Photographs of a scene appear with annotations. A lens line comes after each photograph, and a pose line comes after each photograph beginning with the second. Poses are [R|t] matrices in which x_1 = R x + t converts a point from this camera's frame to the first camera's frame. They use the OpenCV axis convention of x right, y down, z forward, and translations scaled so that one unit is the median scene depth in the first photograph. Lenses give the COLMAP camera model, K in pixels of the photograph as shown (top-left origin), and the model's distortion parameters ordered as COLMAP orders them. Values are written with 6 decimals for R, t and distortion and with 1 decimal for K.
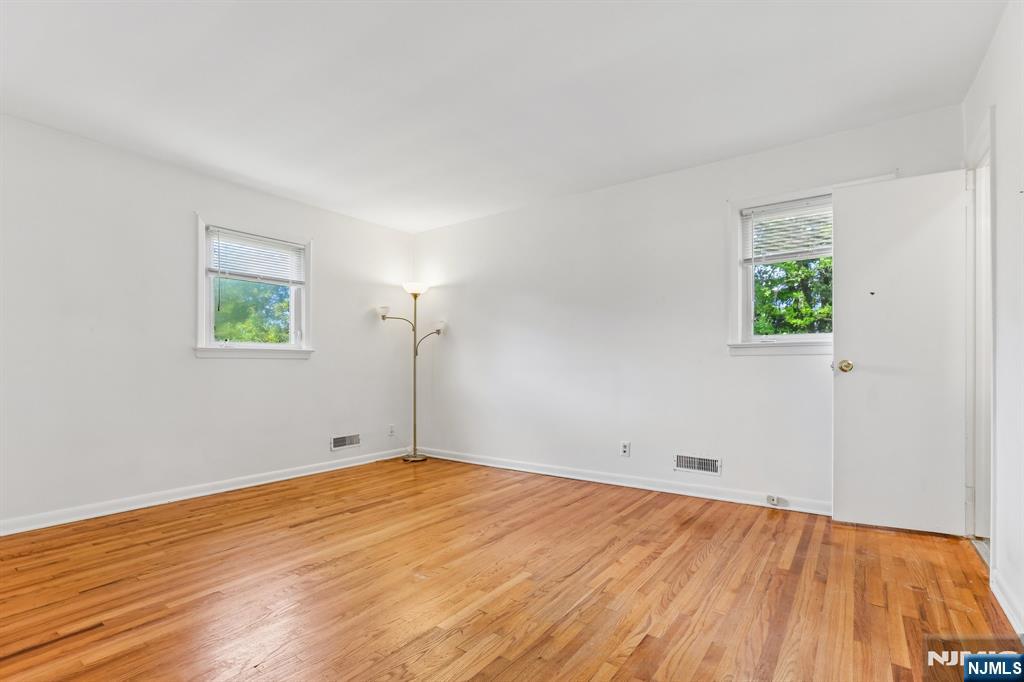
lens RADIAL K [[473.0, 0, 507.3], [0, 473.0, 362.7], [0, 0, 1]] dist [-0.040881, 0.021403]
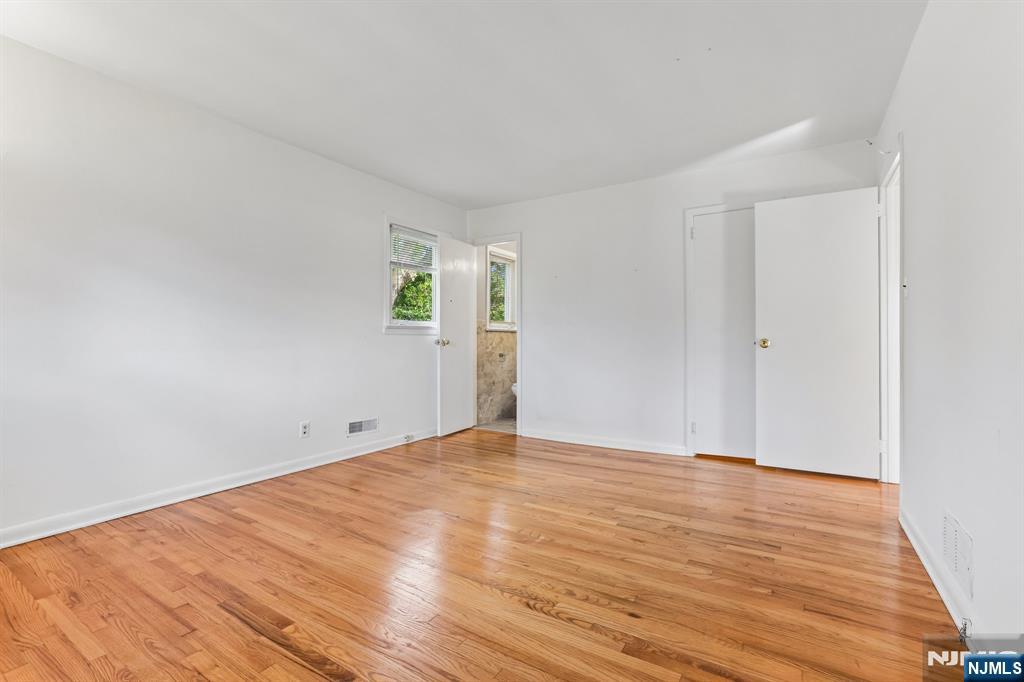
lens RADIAL K [[470.1, 0, 509.6], [0, 470.1, 335.8], [0, 0, 1]] dist [-0.043094, 0.020442]
pose [[-0.071774, 0.015201, 0.997305, -0.783535], [-0.006681, 0.999854, -0.015721, 0.006369], [-0.997399, -0.007791, -0.071662, 0.721683]]
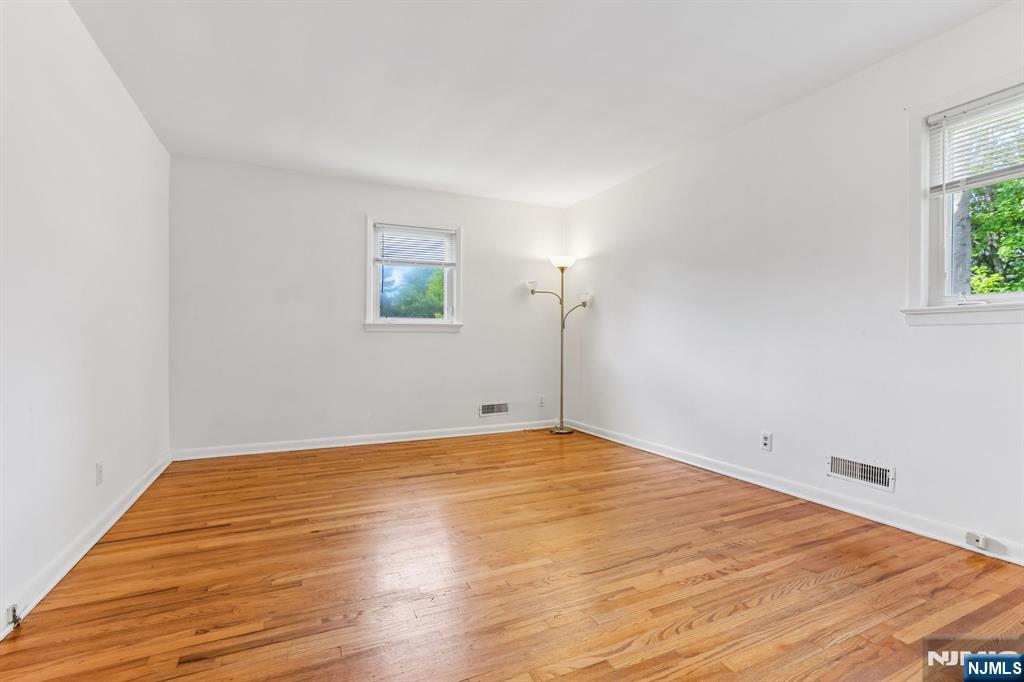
lens RADIAL K [[470.1, 0, 509.6], [0, 470.1, 335.8], [0, 0, 1]] dist [-0.043094, 0.020442]
pose [[0.881153, -0.000145, -0.472831, 0.261443], [0.000058, 1.000000, -0.000197, 0.000744], [0.472831, 0.000146, 0.881153, 0.091984]]
